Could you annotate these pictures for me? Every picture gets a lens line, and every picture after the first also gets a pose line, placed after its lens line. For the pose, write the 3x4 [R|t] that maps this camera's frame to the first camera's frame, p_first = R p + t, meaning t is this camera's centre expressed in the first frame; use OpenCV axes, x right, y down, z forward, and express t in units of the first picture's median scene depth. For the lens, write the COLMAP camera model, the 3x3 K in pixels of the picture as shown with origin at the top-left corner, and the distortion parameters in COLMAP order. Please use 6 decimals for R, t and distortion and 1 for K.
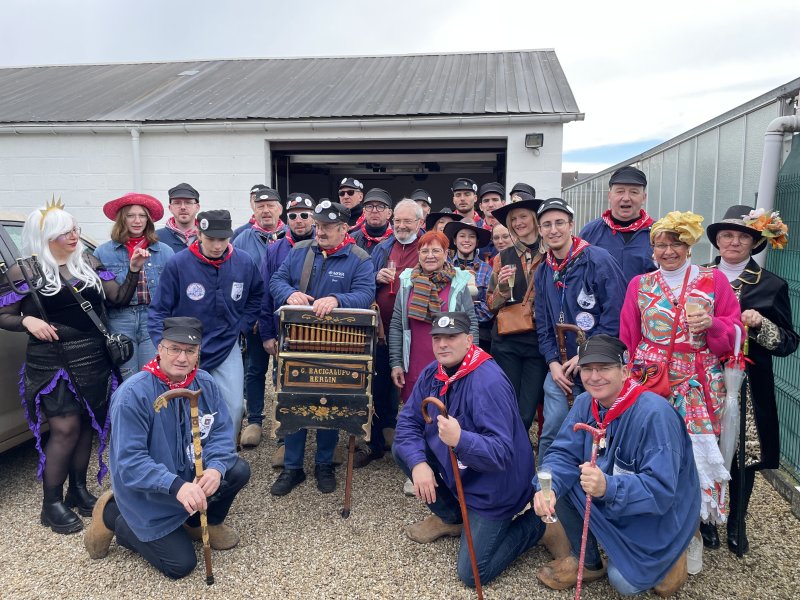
lens RADIAL K [[600.5, 0, 429.9], [0, 600.5, 310.5], [0, 0, 1]] dist [-0.001415, -0.040629]
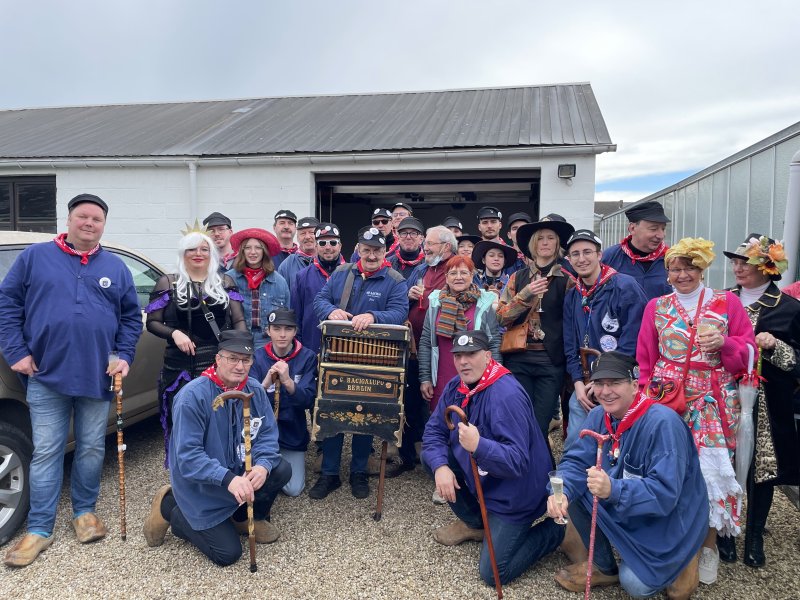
lens RADIAL K [[614.2, 0, 419.3], [0, 614.2, 299.2], [0, 0, 1]] dist [0.001742, -0.065390]
pose [[0.996552, 0.010249, -0.082340, 0.021845], [-0.015821, 0.997608, -0.067297, 0.025083], [0.081453, 0.068367, 0.994330, -0.117743]]
